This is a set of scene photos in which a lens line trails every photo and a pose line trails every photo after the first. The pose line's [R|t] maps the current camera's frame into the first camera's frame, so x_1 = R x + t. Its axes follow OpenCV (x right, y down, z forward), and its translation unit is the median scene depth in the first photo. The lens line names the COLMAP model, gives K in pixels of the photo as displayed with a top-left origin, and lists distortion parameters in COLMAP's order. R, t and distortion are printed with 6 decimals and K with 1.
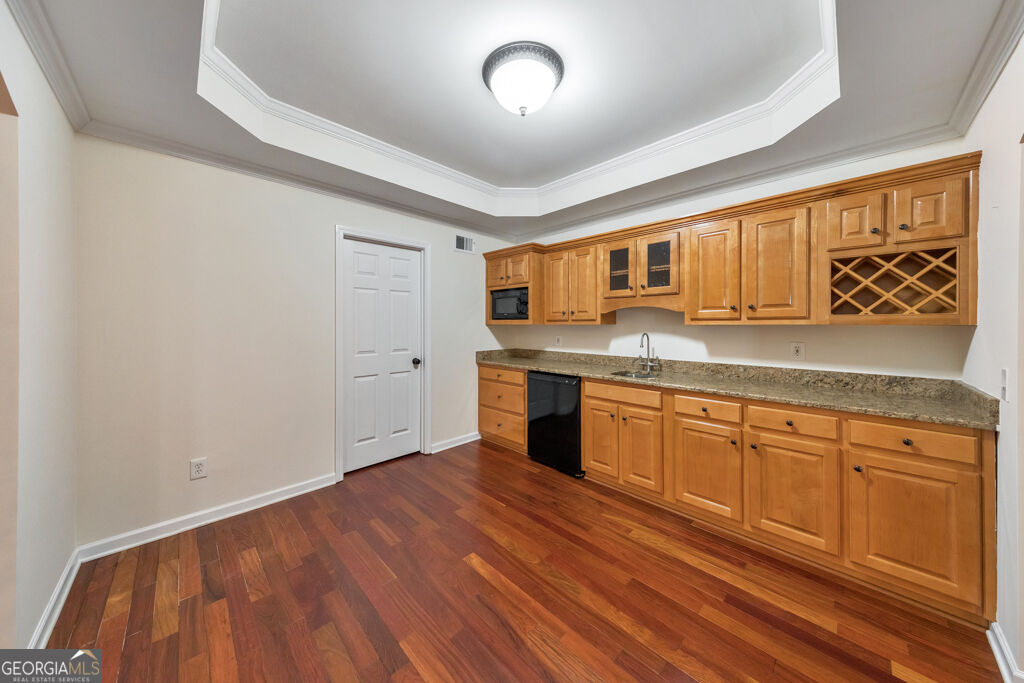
lens RADIAL K [[336.1, 0, 514.4], [0, 336.1, 325.0], [0, 0, 1]] dist [0.007991, 0.000039]
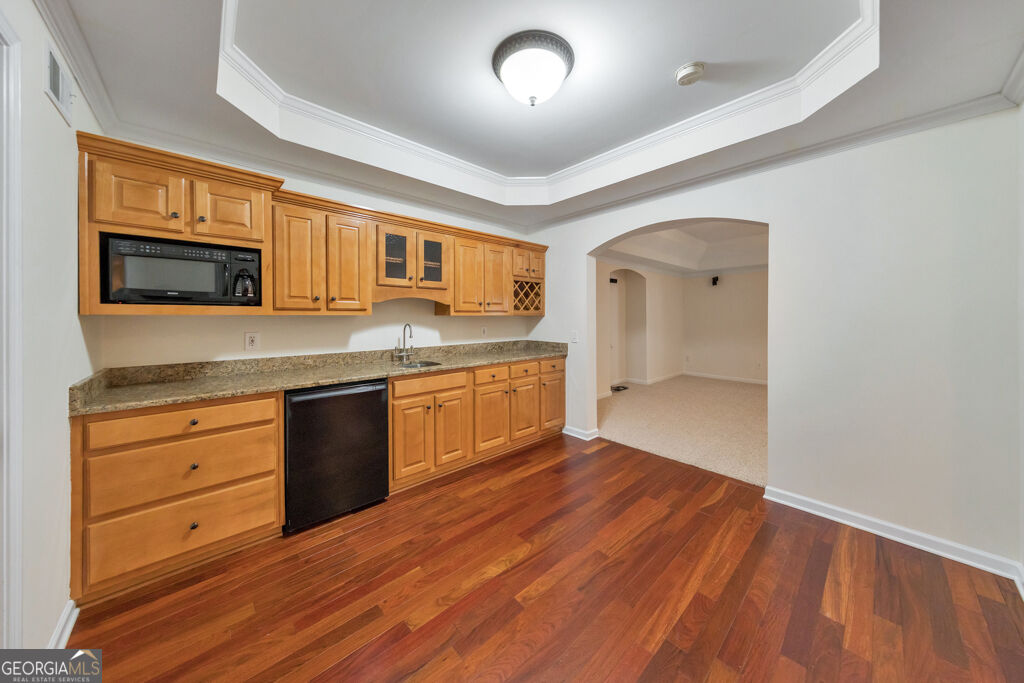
lens RADIAL K [[336.1, 0, 513.6], [0, 336.1, 316.0], [0, 0, 1]] dist [0.007991, 0.000039]
pose [[0.033326, -0.001211, 0.999444, -0.650555], [-0.000153, 0.999999, 0.001217, -0.000394], [-0.999445, -0.000194, 0.033326, 0.681555]]
